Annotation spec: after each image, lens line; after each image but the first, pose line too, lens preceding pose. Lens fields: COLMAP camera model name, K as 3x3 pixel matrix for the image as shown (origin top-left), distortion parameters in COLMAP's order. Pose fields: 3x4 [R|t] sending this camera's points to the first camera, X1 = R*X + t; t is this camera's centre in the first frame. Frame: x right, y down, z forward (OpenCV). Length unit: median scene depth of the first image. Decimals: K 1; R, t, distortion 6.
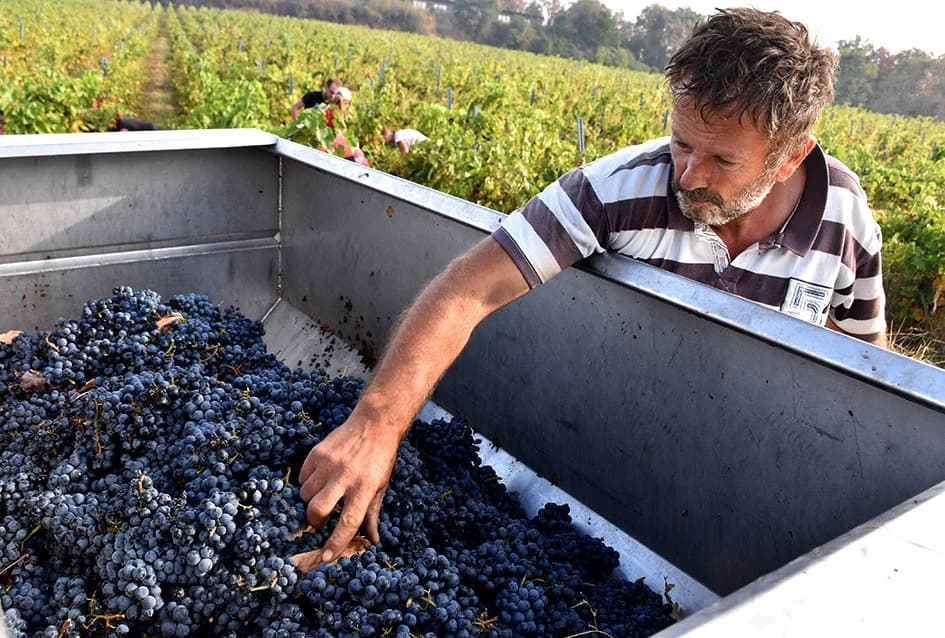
lens RADIAL K [[930.3, 0, 472.5], [0, 930.3, 319.0], [0, 0, 1]] dist [-0.099779, 0.145126]
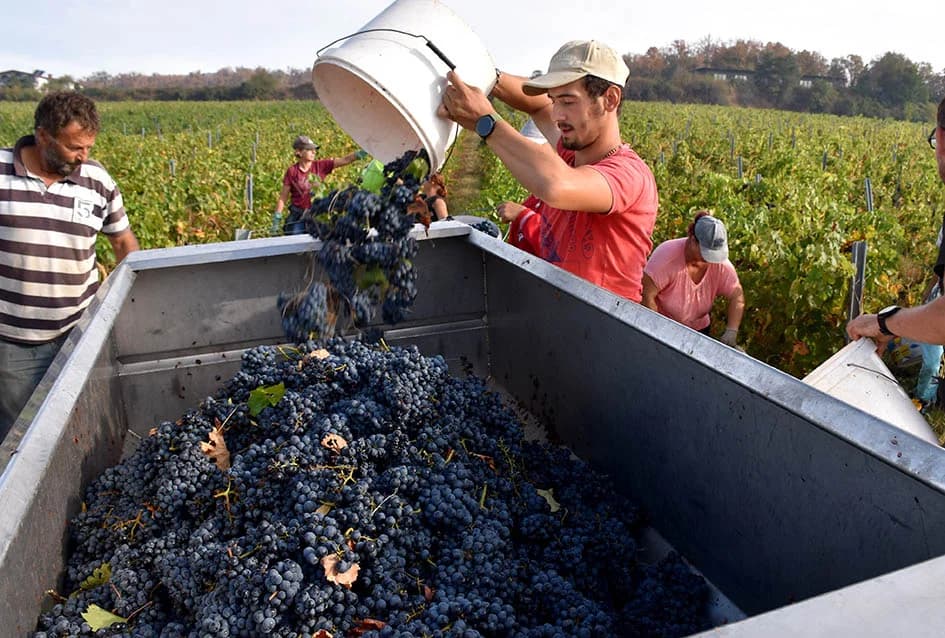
lens RADIAL K [[917.4, 0, 529.8], [0, 917.4, 300.5], [0, 0, 1]] dist [-0.146226, 0.108773]
pose [[0.962499, -0.034803, -0.269045, 0.132460], [0.009452, 0.995437, -0.094952, -0.008734], [0.271122, 0.088848, 0.958436, -0.002588]]
